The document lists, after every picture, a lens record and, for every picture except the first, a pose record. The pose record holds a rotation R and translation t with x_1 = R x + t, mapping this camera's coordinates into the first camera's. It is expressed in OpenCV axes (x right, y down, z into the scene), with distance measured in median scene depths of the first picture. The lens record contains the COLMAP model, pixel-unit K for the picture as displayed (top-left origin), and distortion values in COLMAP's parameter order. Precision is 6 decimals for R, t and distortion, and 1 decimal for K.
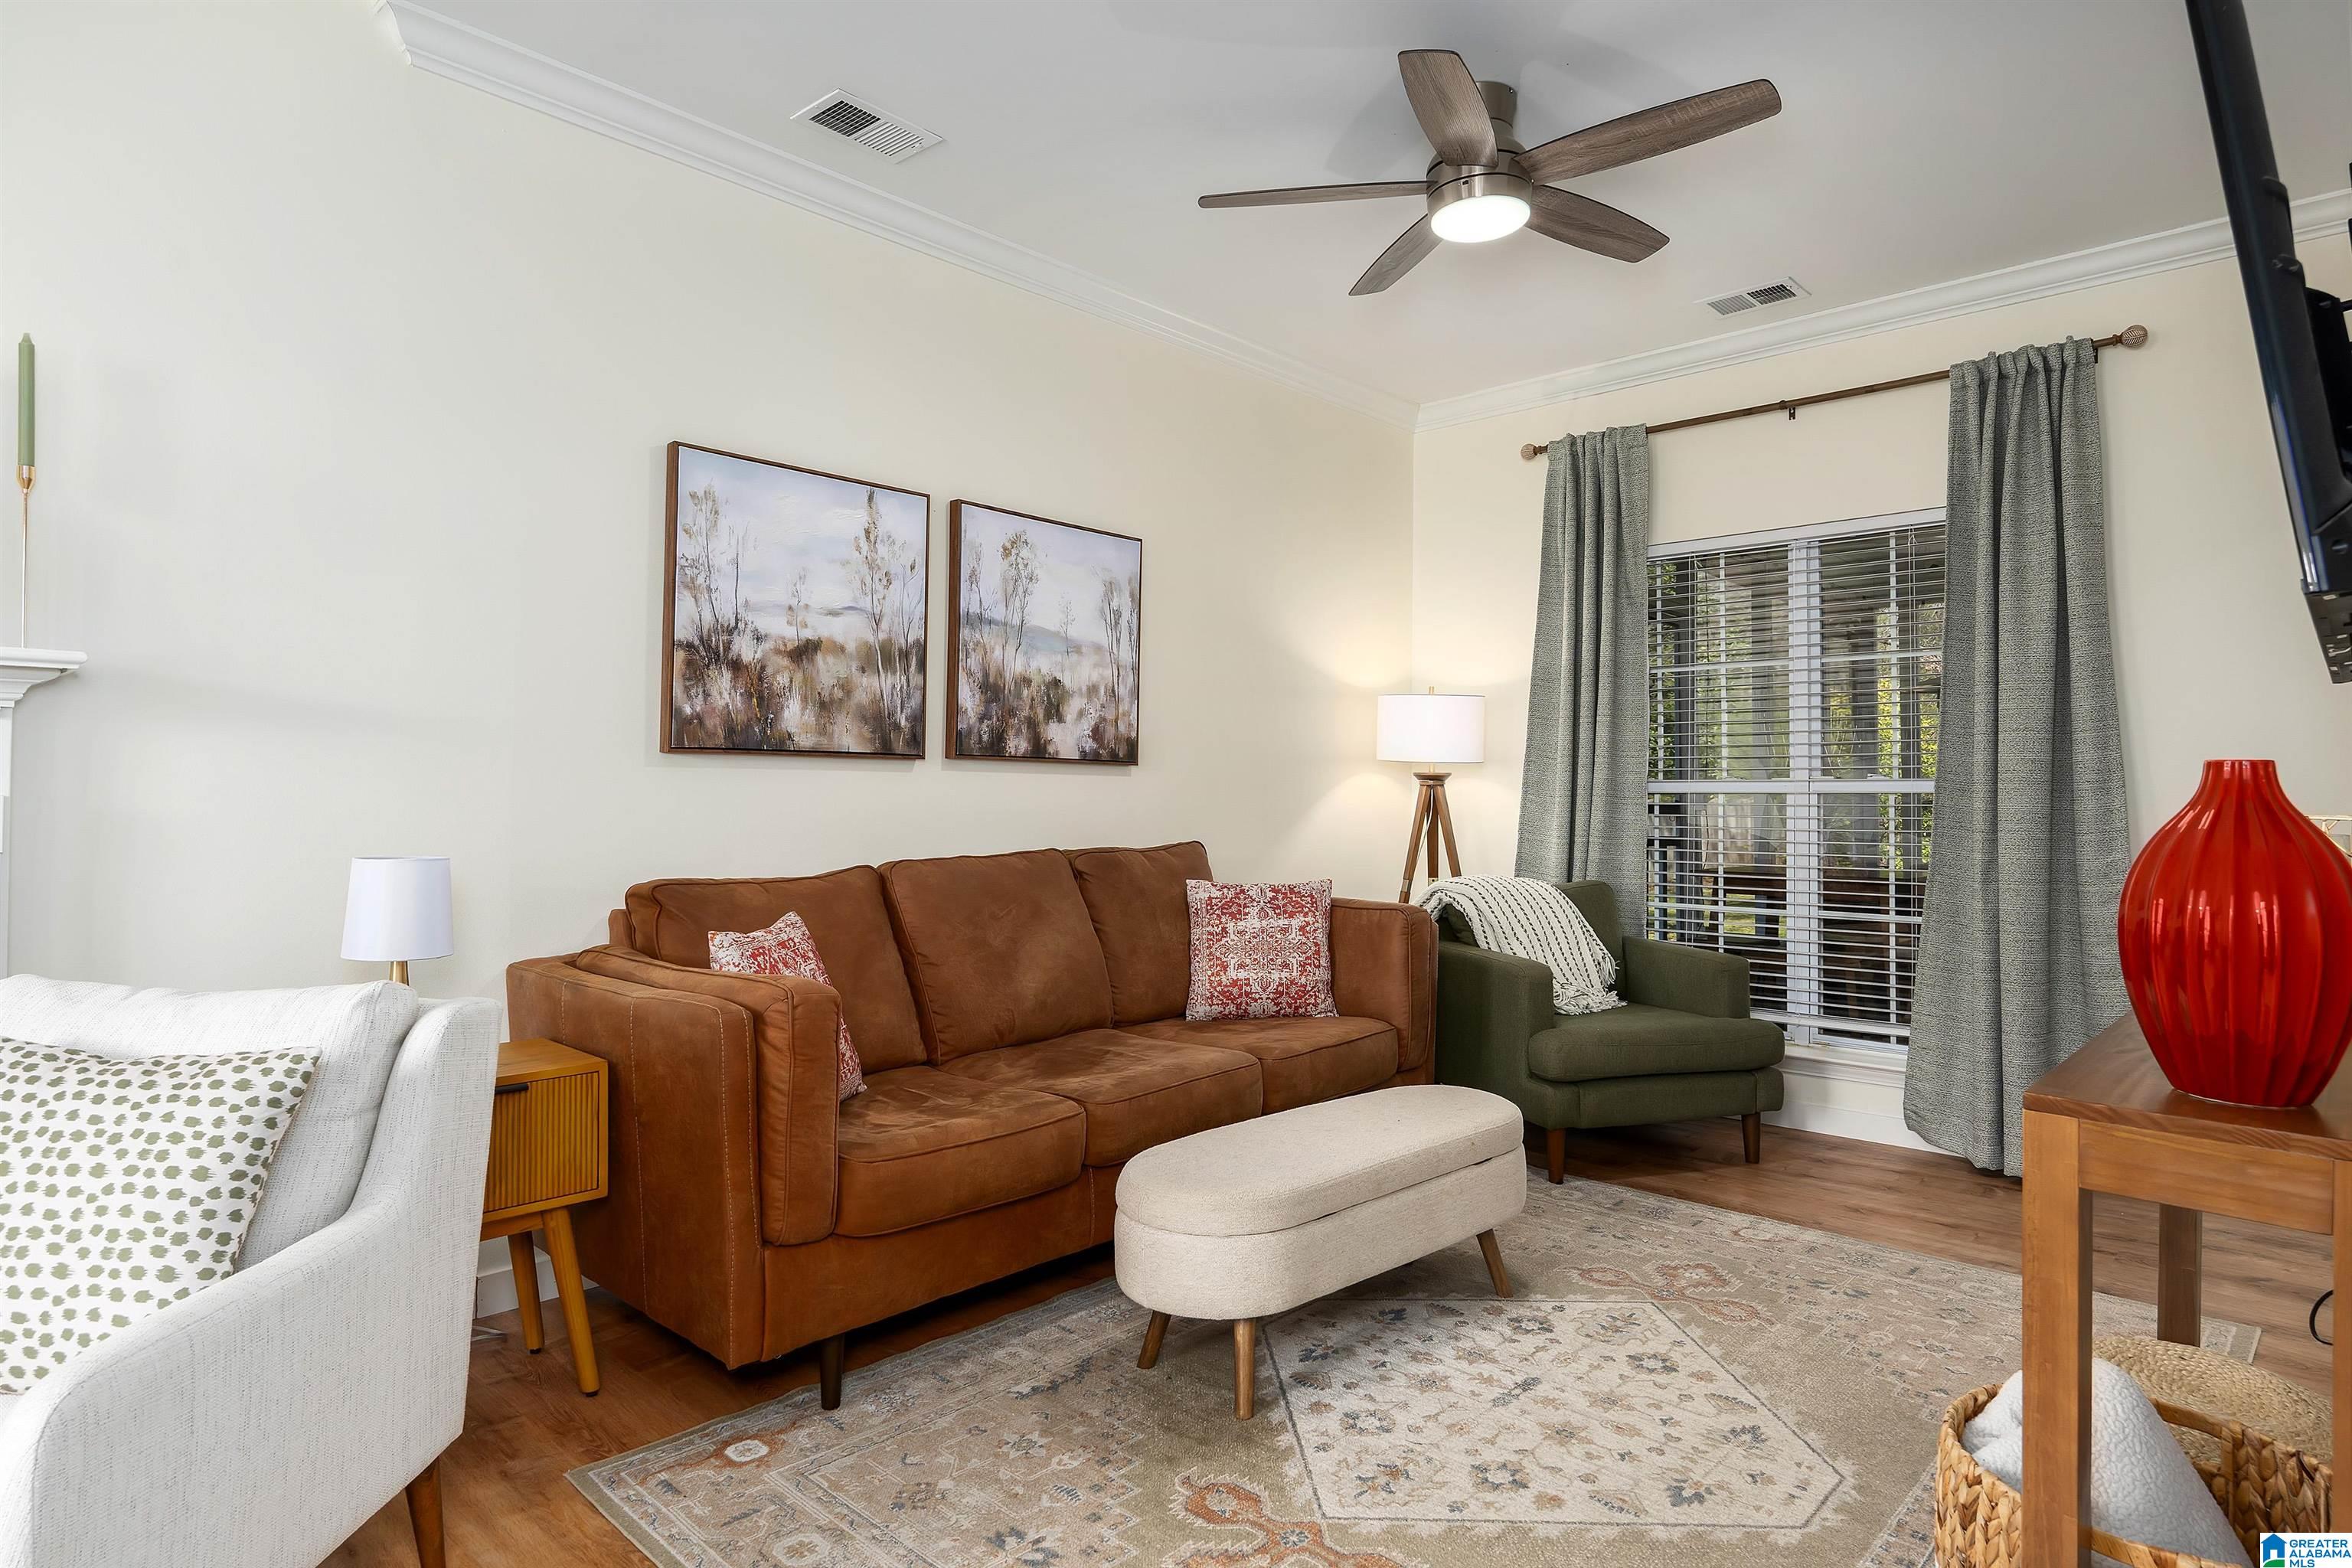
lens RADIAL K [[1298.3, 0, 1195.7], [0, 1298.3, 759.9], [0, 0, 1]] dist [-0.004565, 0.005047]
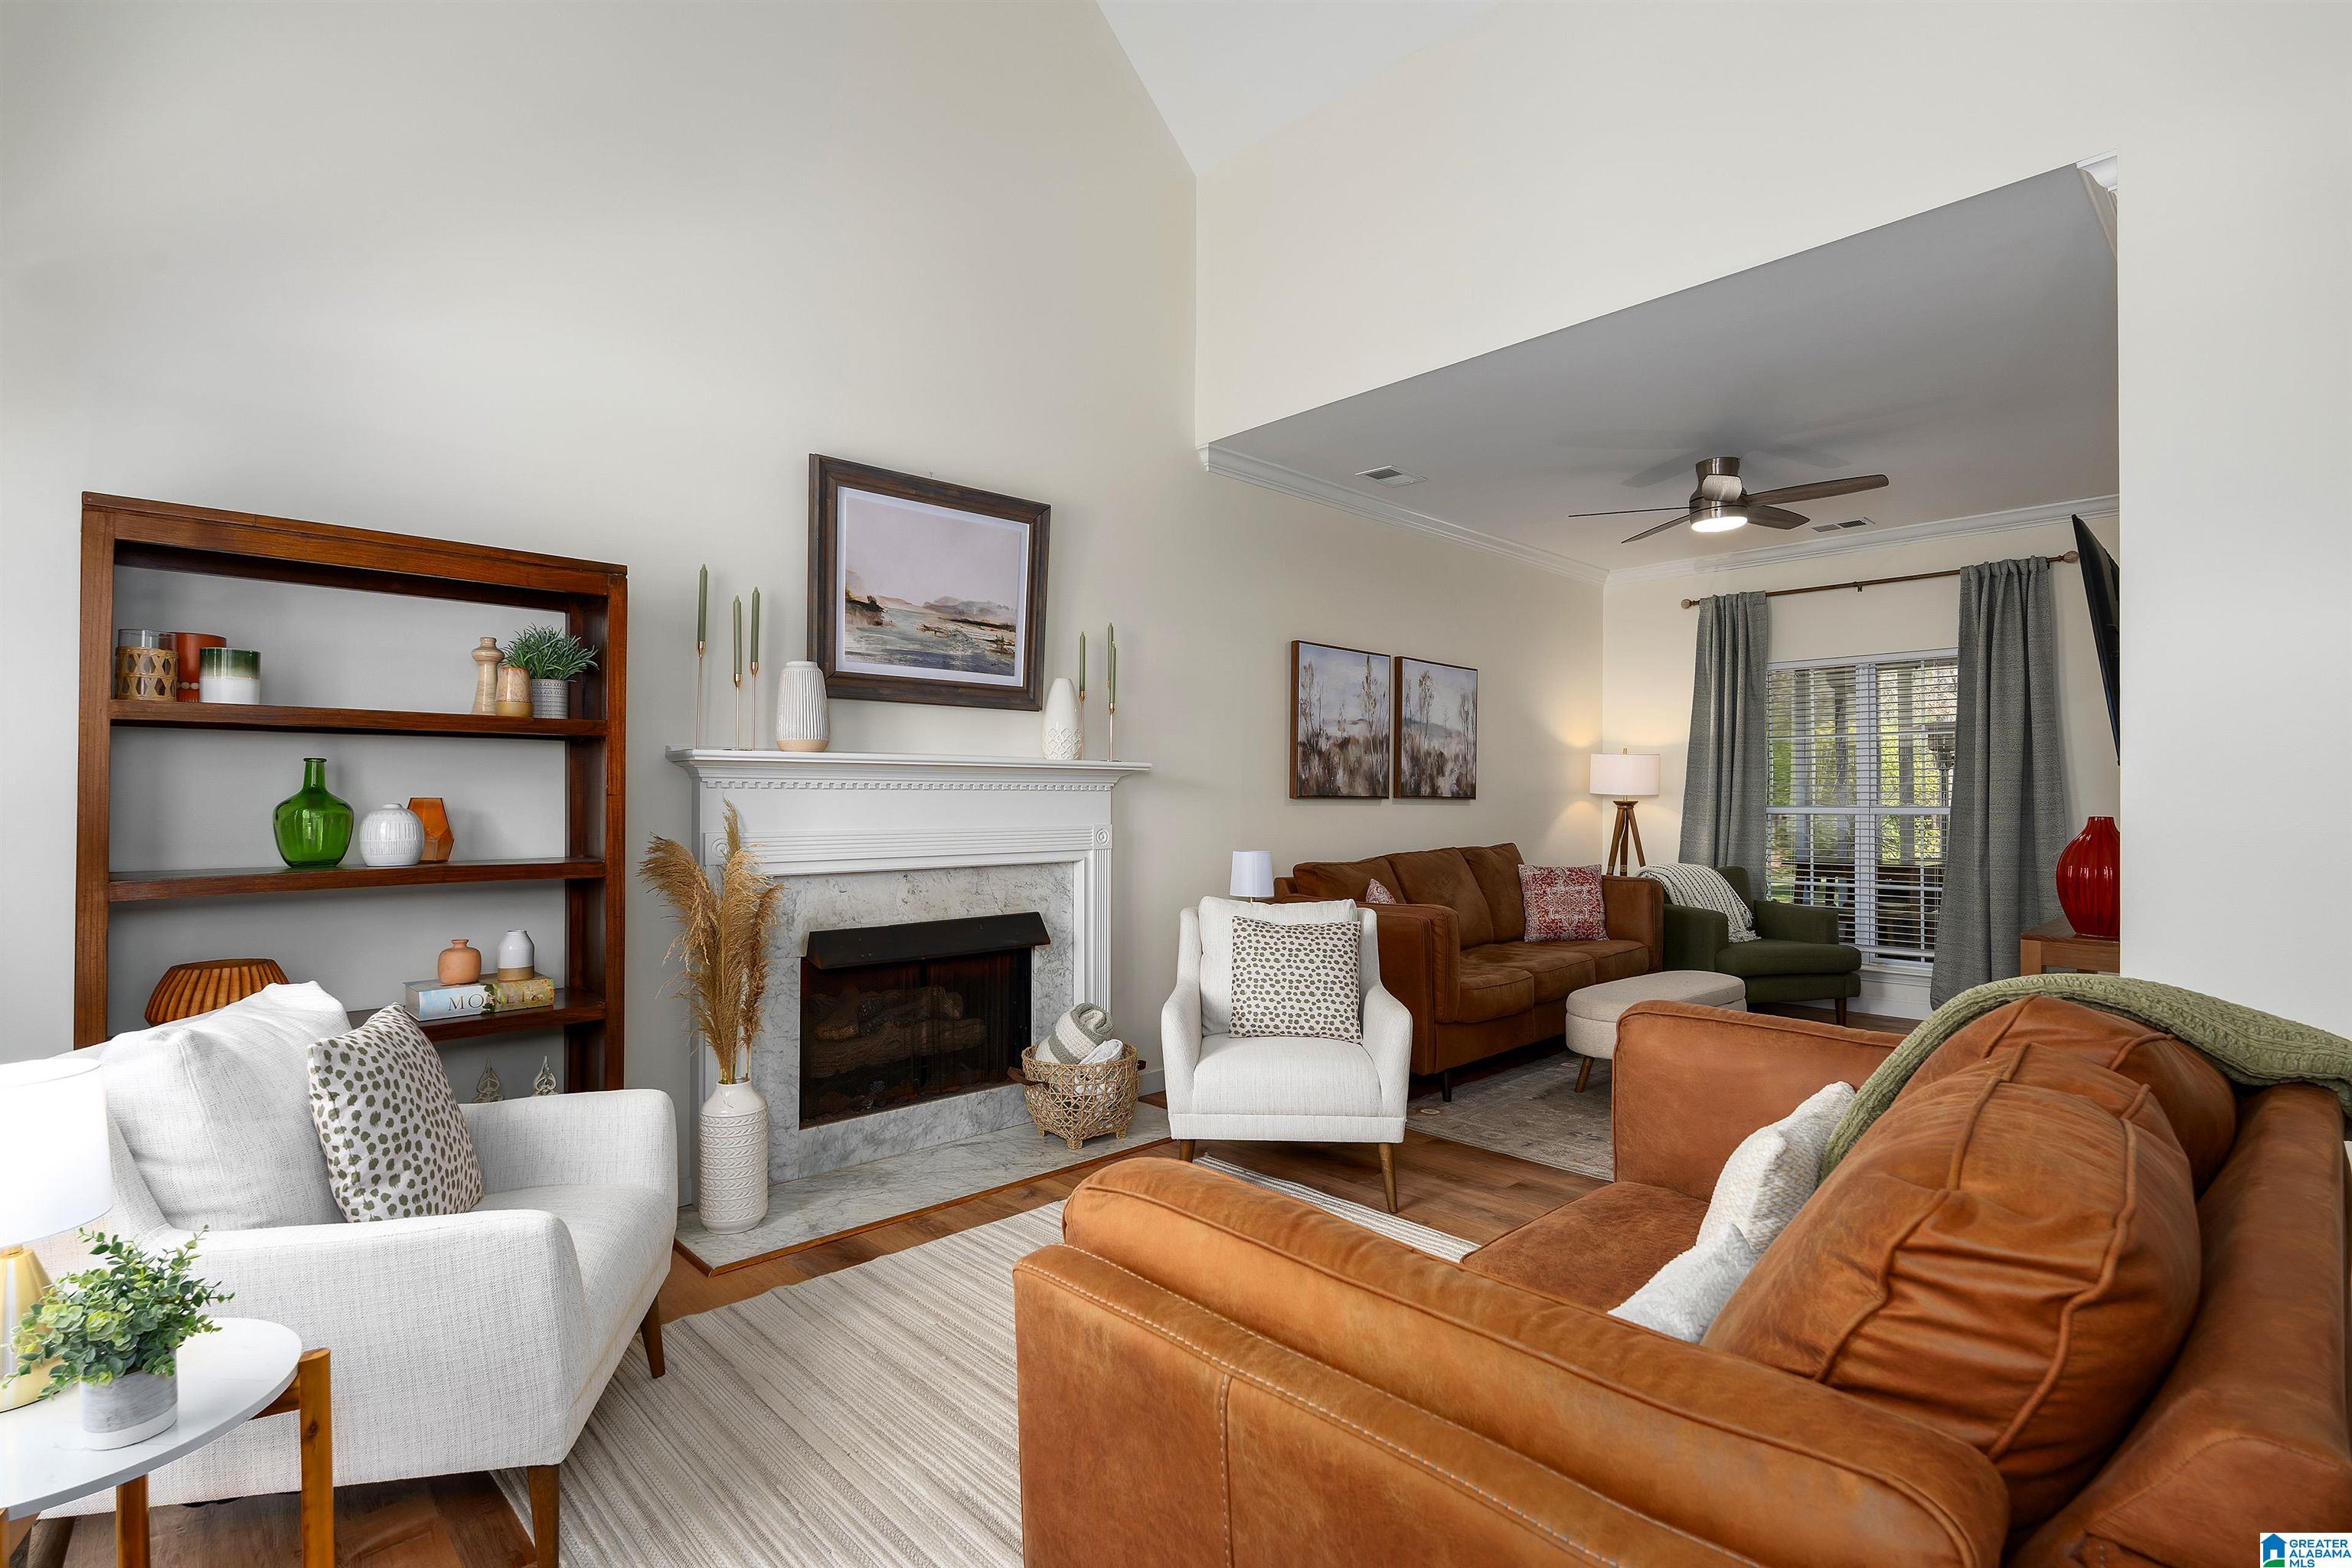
lens RADIAL K [[1095.3, 0, 1201.2], [0, 1095.3, 782.7], [0, 0, 1]] dist [0.002591, -0.000374]
pose [[0.998708, -0.002437, -0.050757, -0.383691], [0.002973, 0.999941, 0.010490, -0.039291], [0.050728, -0.010627, 0.998656, -0.553773]]
